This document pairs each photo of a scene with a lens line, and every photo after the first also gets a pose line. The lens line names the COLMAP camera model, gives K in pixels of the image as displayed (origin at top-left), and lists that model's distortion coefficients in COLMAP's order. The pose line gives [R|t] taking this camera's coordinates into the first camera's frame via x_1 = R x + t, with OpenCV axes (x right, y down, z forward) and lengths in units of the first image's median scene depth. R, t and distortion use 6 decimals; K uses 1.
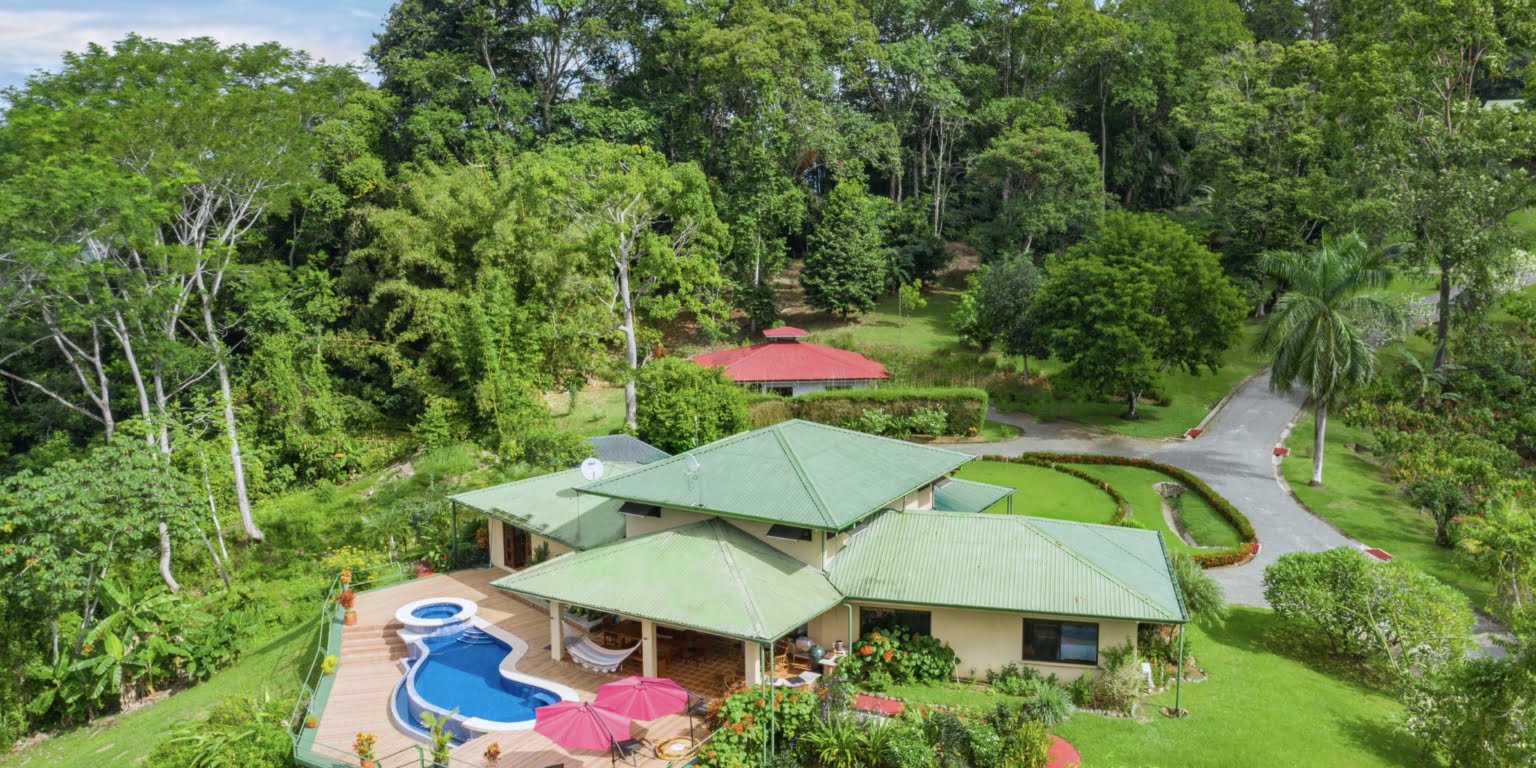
lens RADIAL K [[1218.4, 0, 766.3], [0, 1218.4, 384.7], [0, 0, 1]] dist [-0.008718, 0.008080]
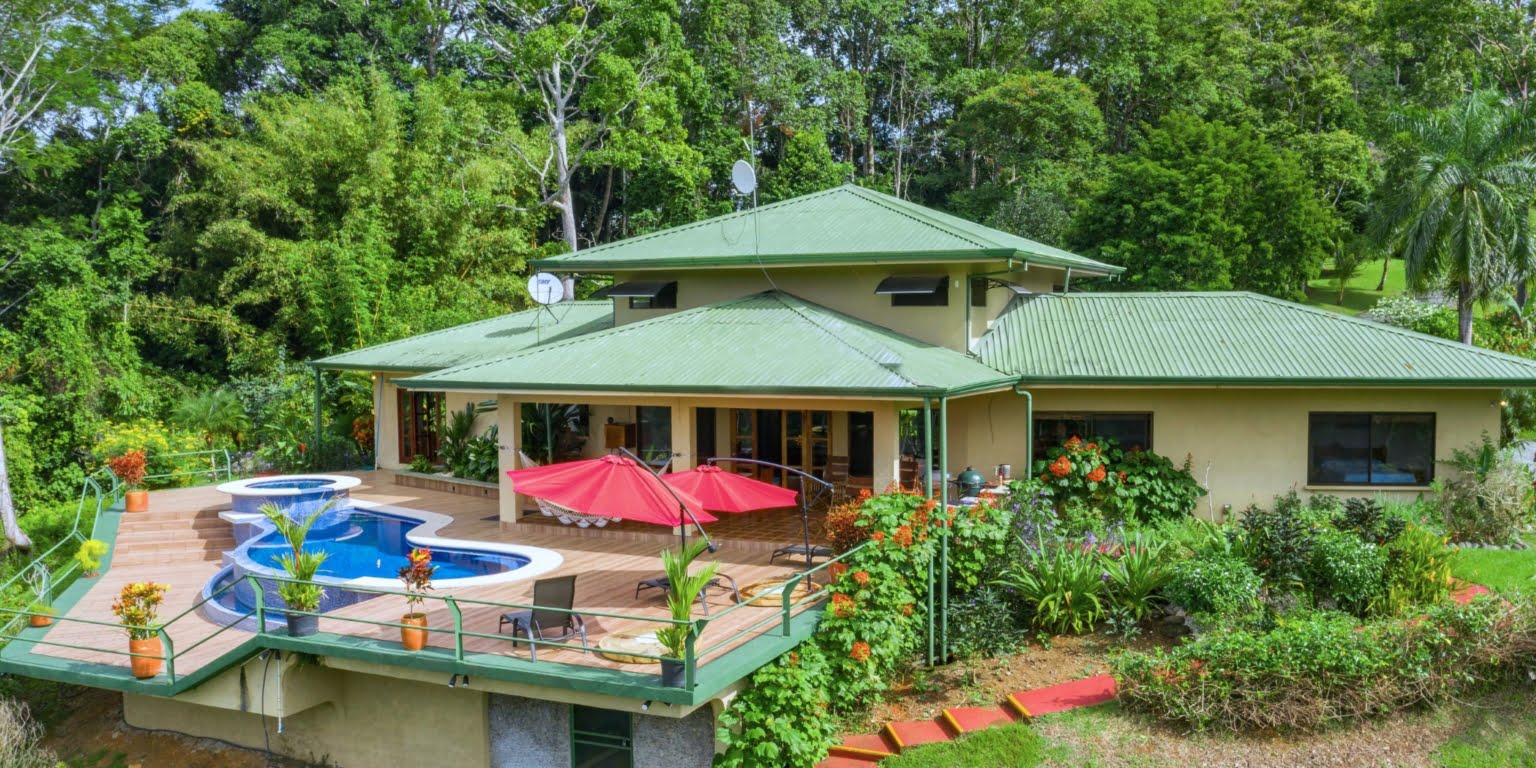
lens RADIAL K [[1204.8, 0, 769.7], [0, 1204.8, 459.1], [0, 0, 1]] dist [-0.006297, 0.005560]
pose [[0.992594, -0.007680, 0.121240, -0.063440], [0.018128, 0.996189, -0.085312, 0.131598], [-0.120122, 0.086878, 0.988950, 0.225754]]
